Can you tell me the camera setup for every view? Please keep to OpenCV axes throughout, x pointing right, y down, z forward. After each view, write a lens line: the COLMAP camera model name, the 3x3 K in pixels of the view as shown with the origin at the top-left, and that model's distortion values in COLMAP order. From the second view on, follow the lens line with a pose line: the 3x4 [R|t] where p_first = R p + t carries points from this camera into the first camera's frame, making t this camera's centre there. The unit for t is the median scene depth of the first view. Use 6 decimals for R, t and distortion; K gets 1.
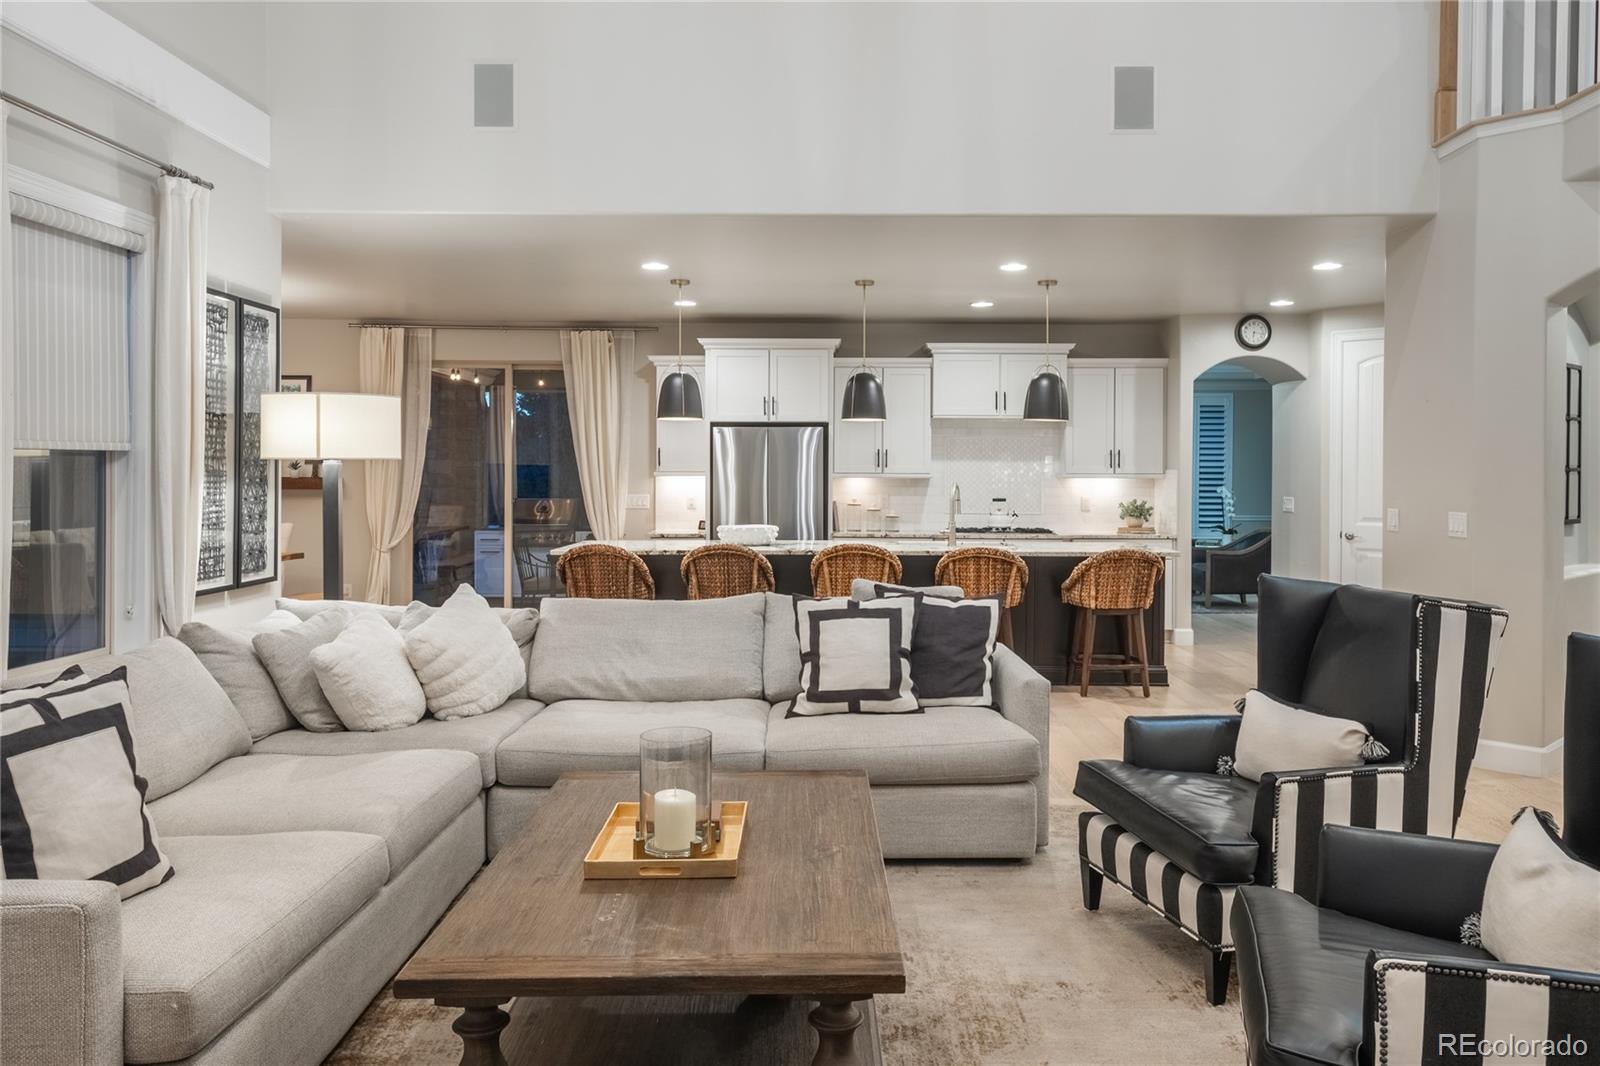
lens RADIAL K [[1184.7, 0, 802.6], [0, 1184.7, 477.2], [0, 0, 1]] dist [0.031221, -0.000384]
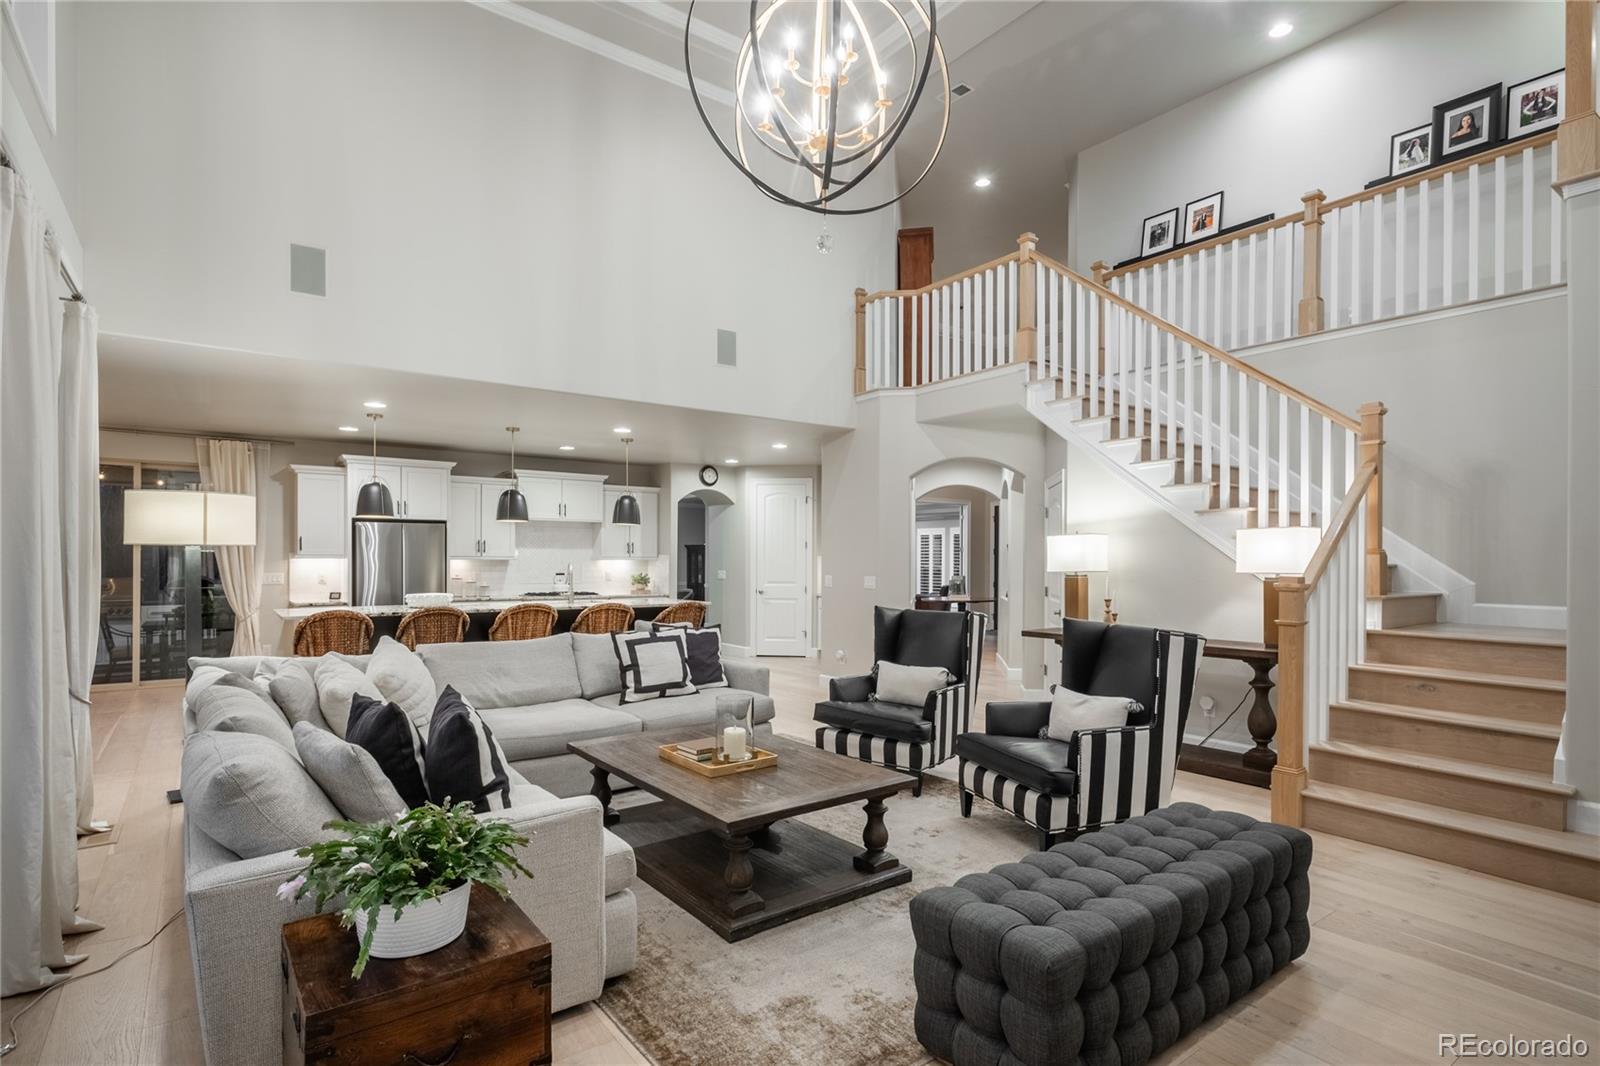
lens RADIAL K [[795.0, 0, 799.4], [0, 795.0, 561.7], [0, 0, 1]] dist [-0.001674, 0.000336]
pose [[0.810511, -0.001861, 0.585720, -0.344146], [-0.000215, 0.999994, 0.003474, -0.000973], [-0.585723, -0.002942, 0.810506, -0.034340]]
